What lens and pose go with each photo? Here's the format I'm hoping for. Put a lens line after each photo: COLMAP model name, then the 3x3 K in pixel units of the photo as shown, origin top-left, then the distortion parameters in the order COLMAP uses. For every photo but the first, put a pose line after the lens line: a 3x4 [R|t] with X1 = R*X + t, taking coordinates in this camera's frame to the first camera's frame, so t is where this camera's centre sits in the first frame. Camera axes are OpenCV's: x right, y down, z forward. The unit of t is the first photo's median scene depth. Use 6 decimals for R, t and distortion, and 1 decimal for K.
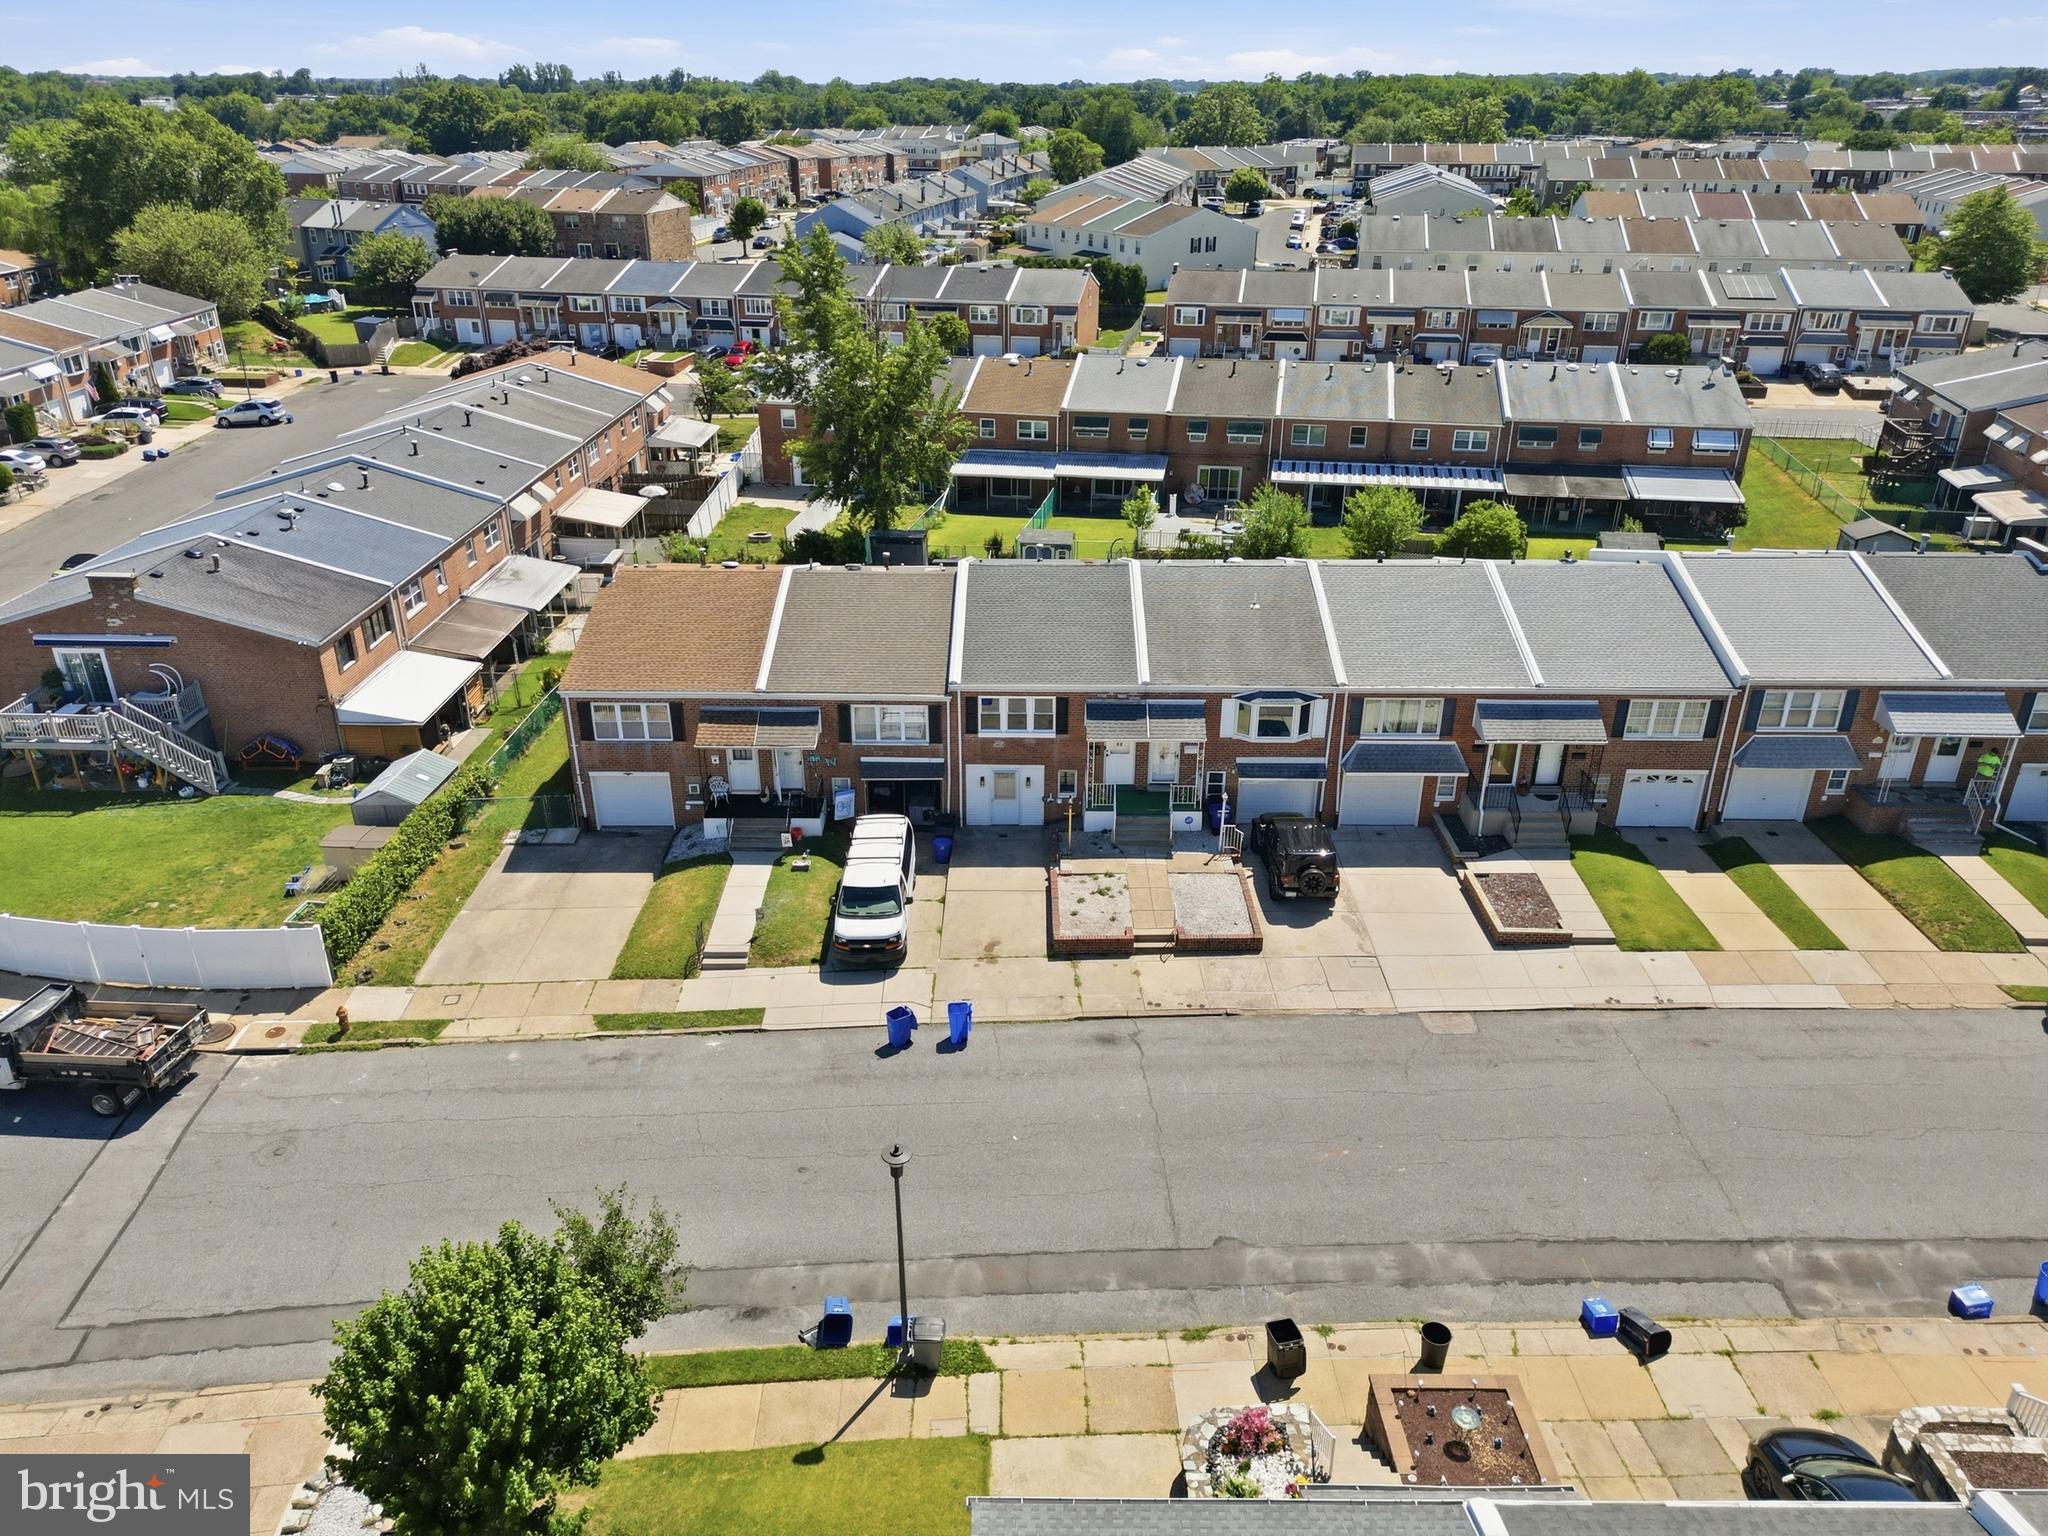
lens RADIAL K [[1437.0, 0, 1018.0], [0, 1437.0, 760.7], [0, 0, 1]] dist [0.069568, -0.068188]
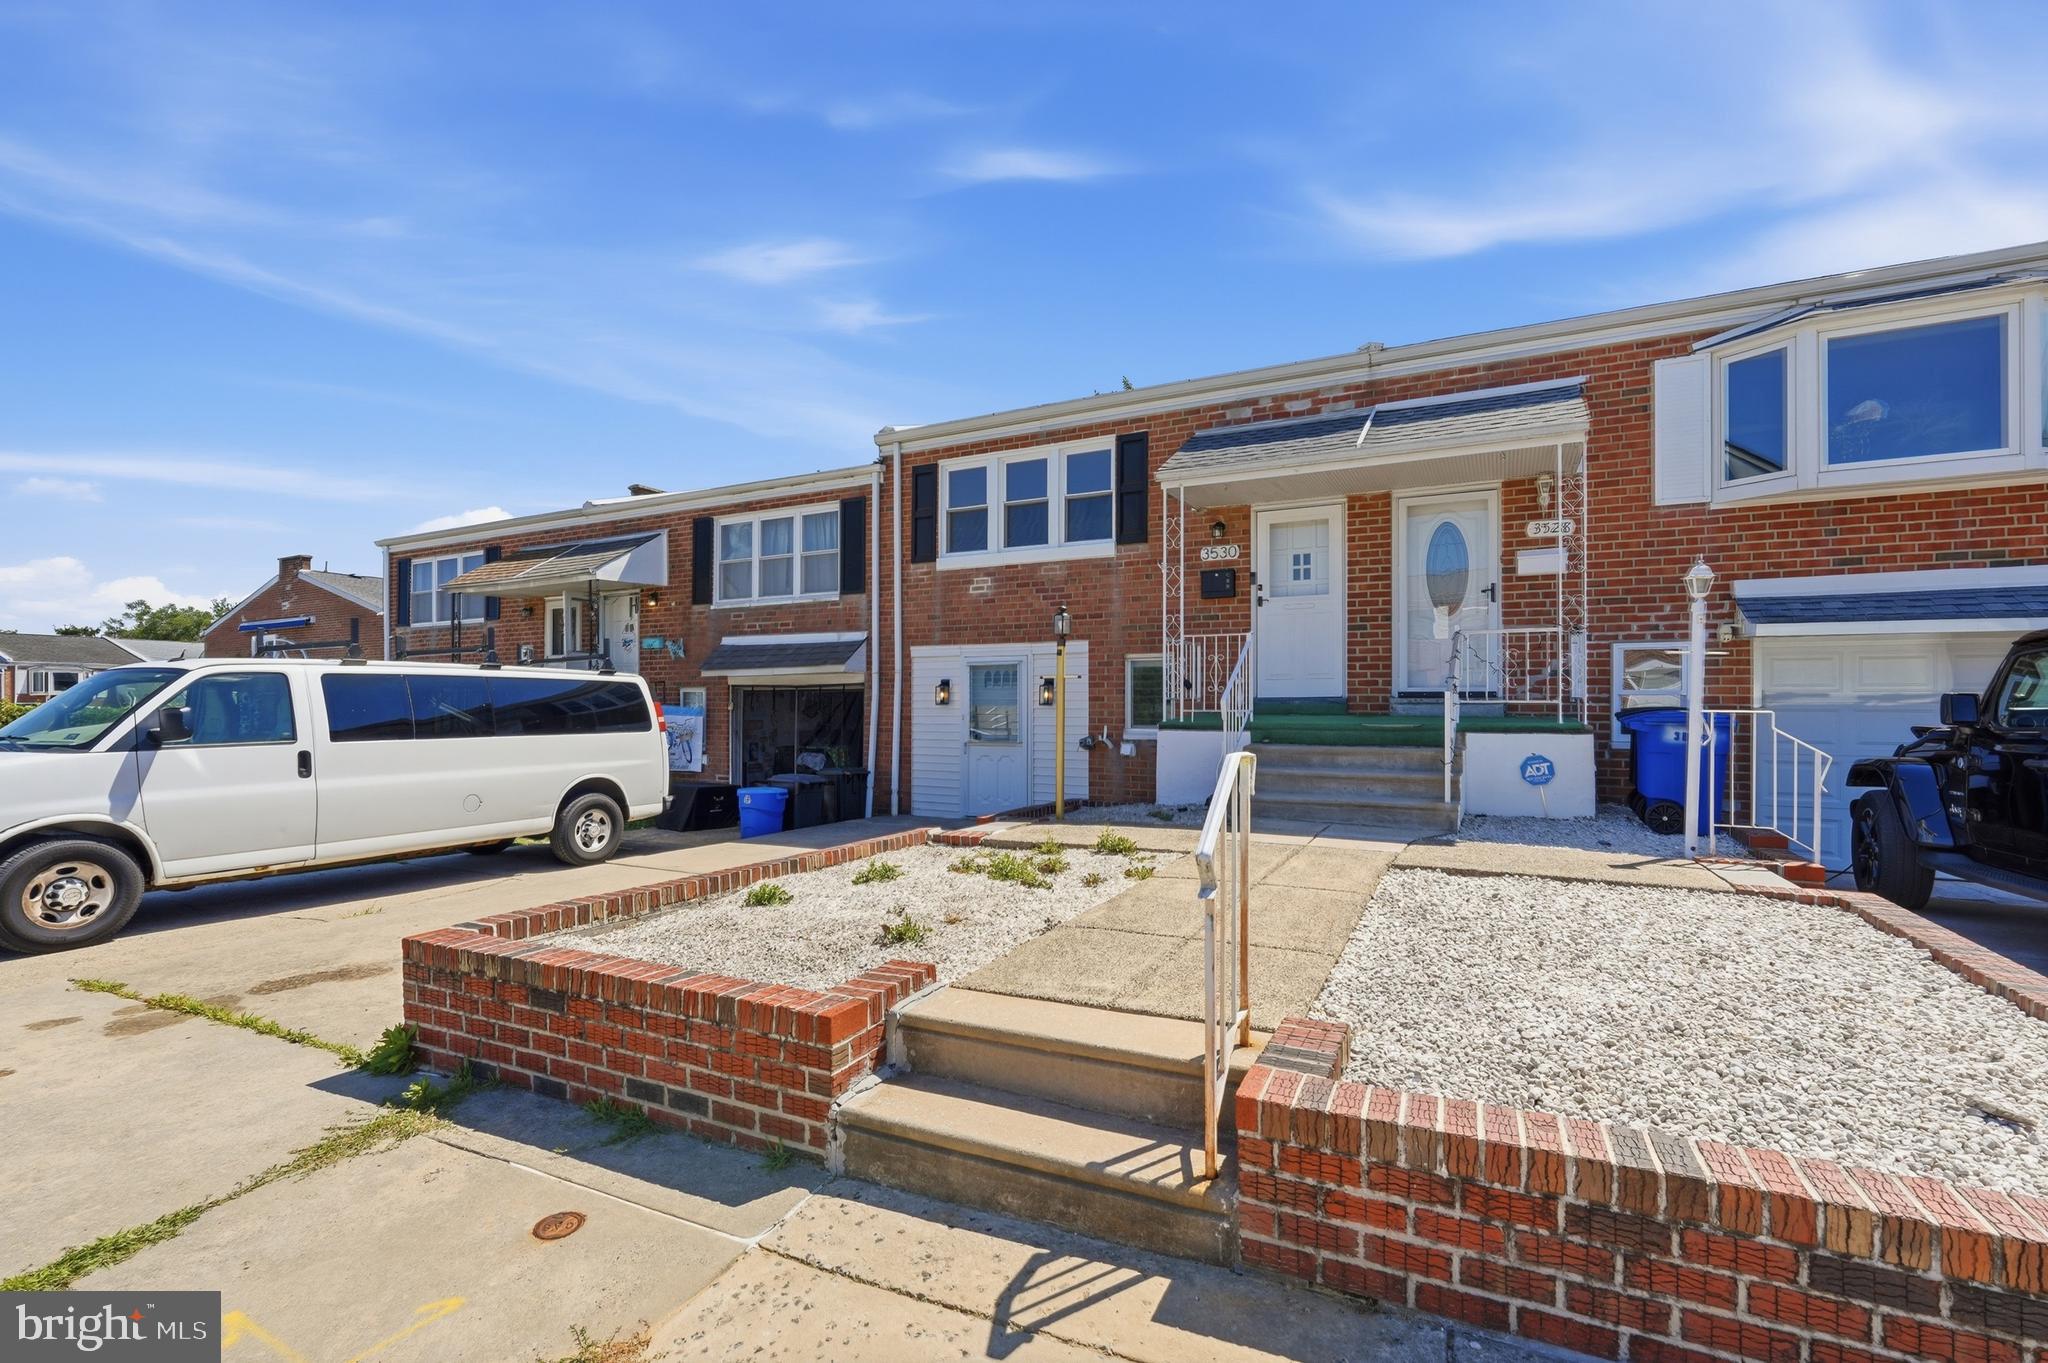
lens RADIAL K [[913.3, 0, 1020.6], [0, 913.3, 690.8], [0, 0, 1]] dist [-0.026708, 0.011234]
pose [[0.888496, -0.009403, -0.458788, 0.111057], [-0.192002, 0.900450, -0.390288, 0.110262], [0.416786, 0.434857, 0.798241, 0.824203]]
